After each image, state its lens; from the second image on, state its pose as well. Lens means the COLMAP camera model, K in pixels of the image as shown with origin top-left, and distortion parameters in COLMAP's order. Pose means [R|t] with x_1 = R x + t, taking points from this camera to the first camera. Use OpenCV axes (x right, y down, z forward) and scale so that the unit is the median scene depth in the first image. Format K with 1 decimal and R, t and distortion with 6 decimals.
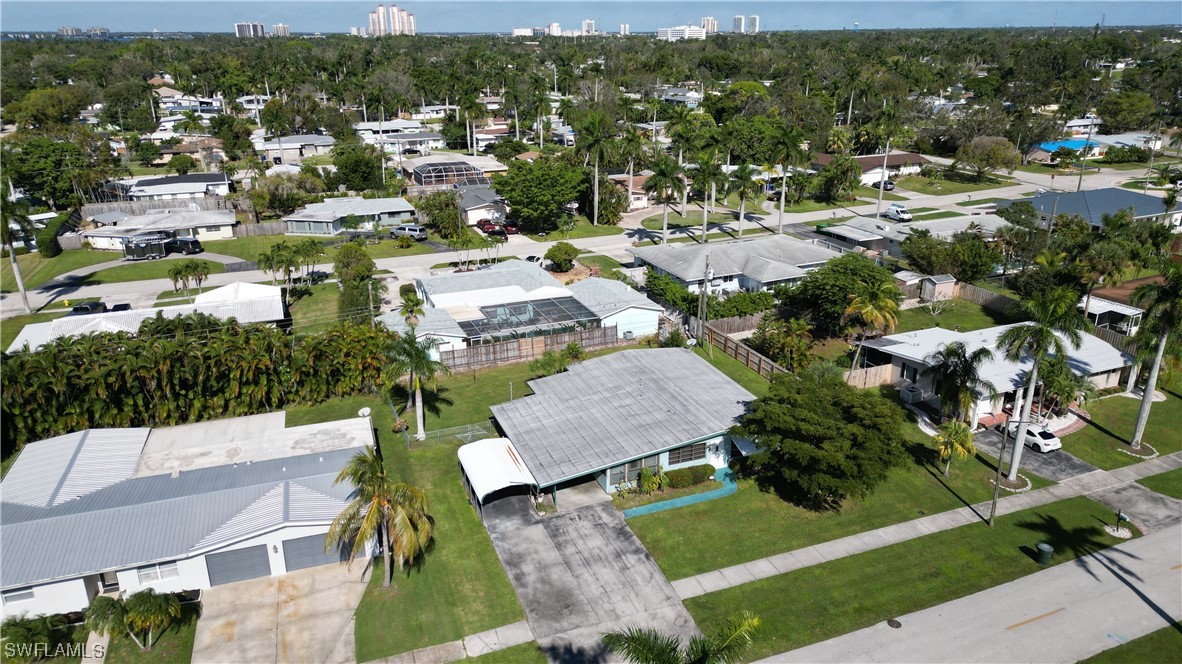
lens RADIAL K [[821.9, 0, 592.4], [0, 821.9, 333.8], [0, 0, 1]] dist [0.089645, -0.092963]
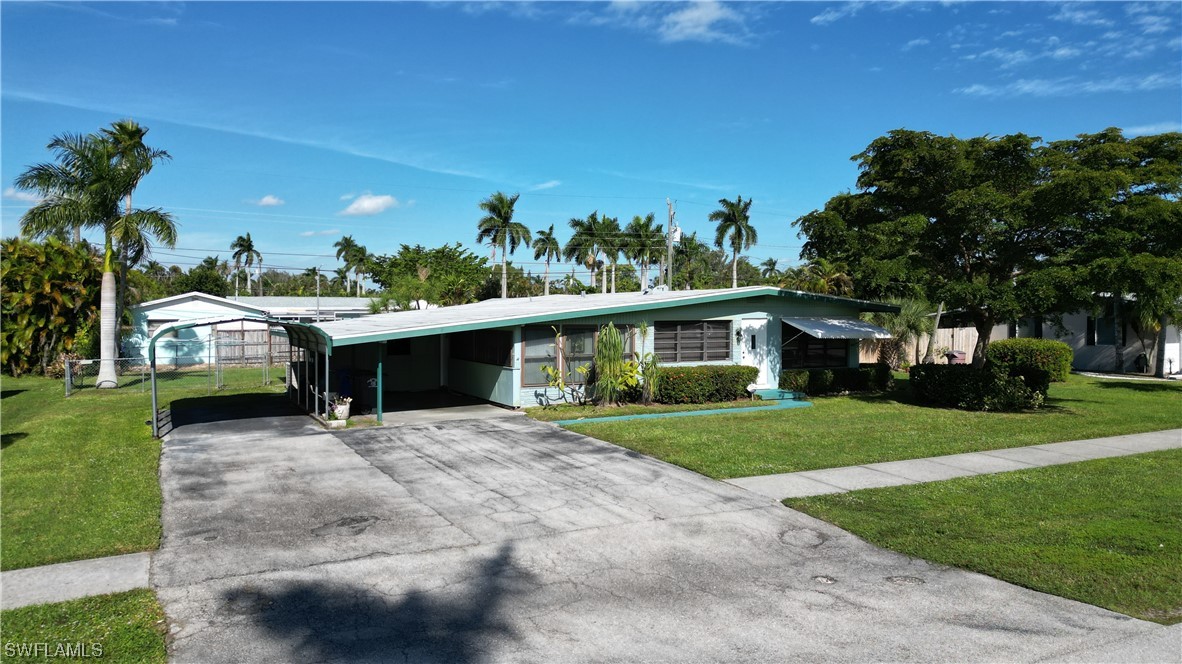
lens RADIAL K [[824.4, 0, 591.4], [0, 824.4, 333.5], [0, 0, 1]] dist [0.080950, -0.081926]
pose [[0.994477, 0.002306, 0.104927, 0.011932], [0.031083, 0.948435, -0.315445, 0.265600], [-0.100243, 0.316964, 0.943125, 0.546101]]
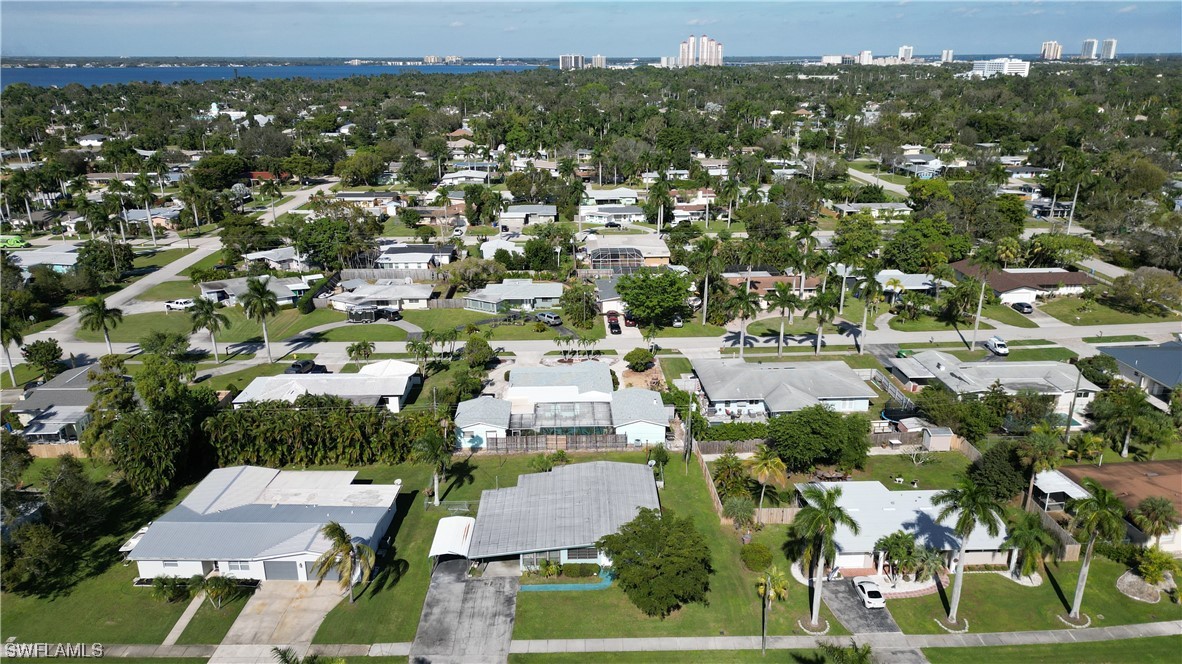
lens RADIAL K [[824.4, 0, 591.4], [0, 824.4, 333.5], [0, 0, 1]] dist [0.080950, -0.081926]
pose [[0.937843, 0.112997, -0.328150, 0.517515], [-0.121263, 0.992609, -0.004767, -0.207853], [0.325186, 0.044263, 0.944614, -0.323613]]
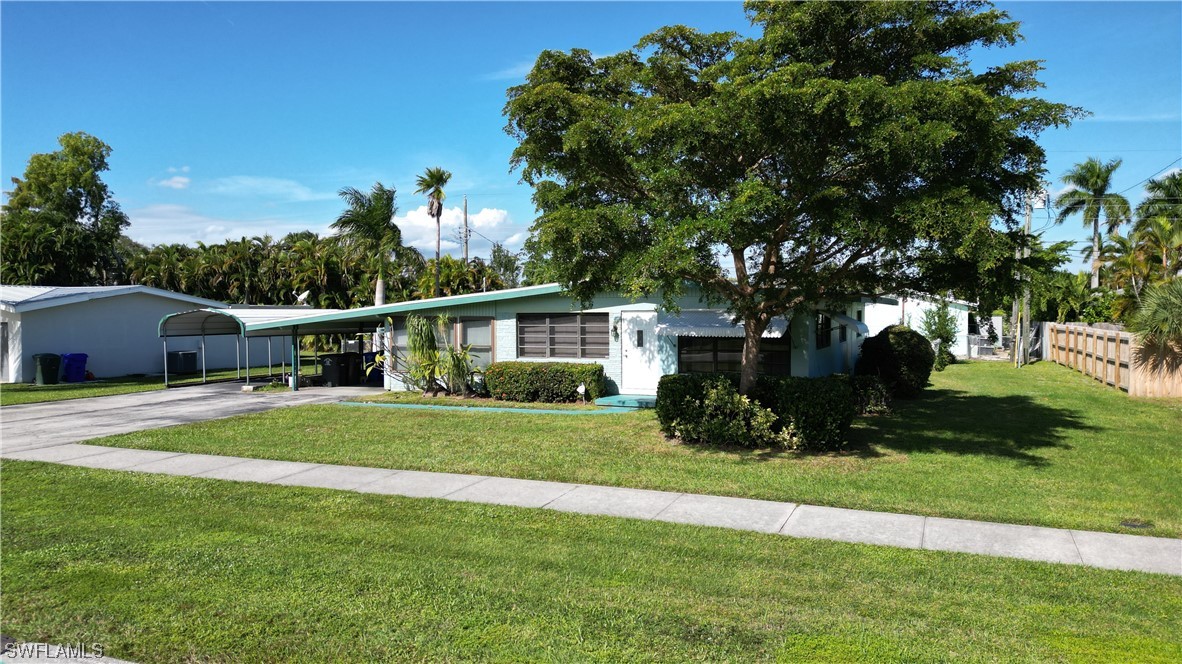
lens RADIAL K [[824.4, 0, 591.4], [0, 824.4, 333.5], [0, 0, 1]] dist [0.080950, -0.081926]
pose [[0.713961, 0.020825, -0.699876, 0.388197], [-0.240016, 0.946276, -0.216690, 0.216913], [0.657763, 0.322690, 0.680602, 0.687317]]
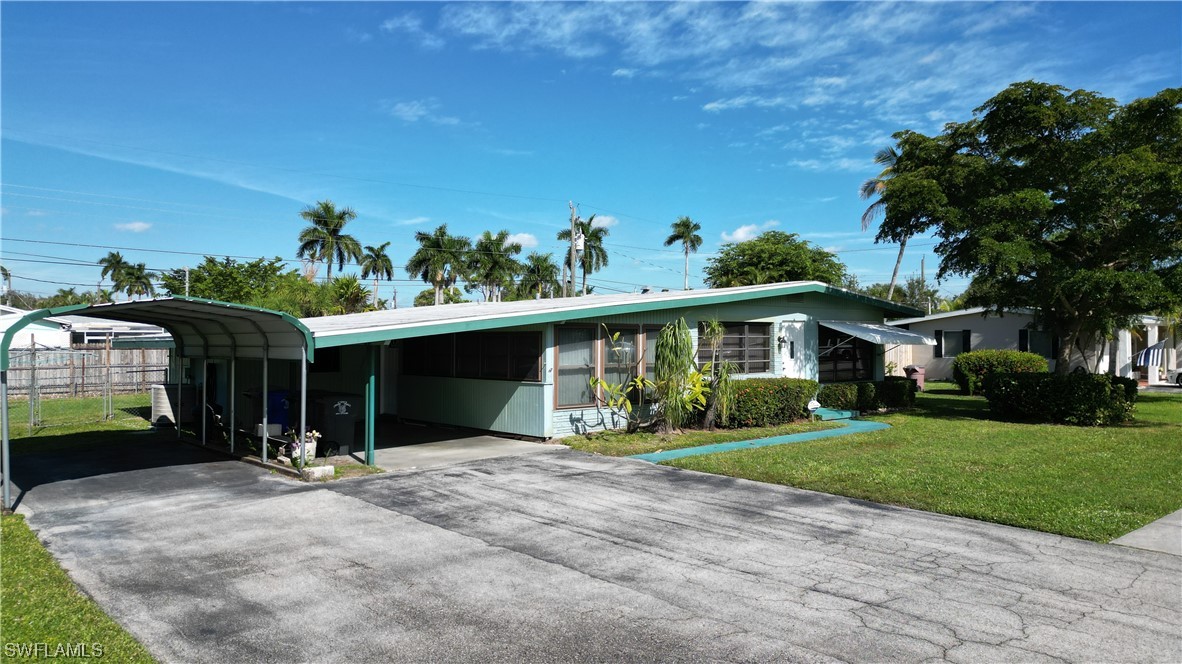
lens RADIAL K [[826.4, 0, 591.0], [0, 826.4, 332.0], [0, 0, 1]] dist [0.073205, -0.070396]
pose [[0.939198, 0.006669, 0.343310, -0.062202], [0.115137, 0.935815, -0.333159, 0.236403], [-0.323496, 0.352430, 0.878148, 0.663275]]
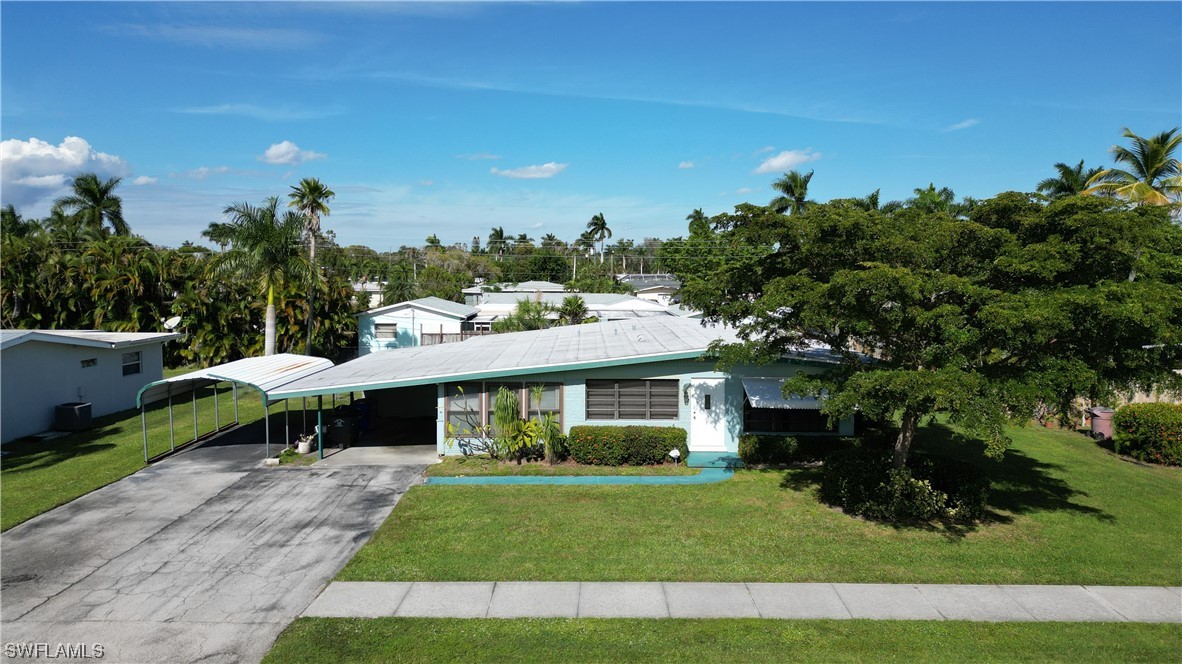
lens RADIAL K [[824.4, 0, 591.4], [0, 824.4, 333.5], [0, 0, 1]] dist [0.080950, -0.081926]
pose [[0.930214, 0.037954, -0.365049, 0.242156], [-0.133742, 0.961303, -0.240853, 0.209530], [0.341781, 0.272867, 0.899294, 0.544057]]
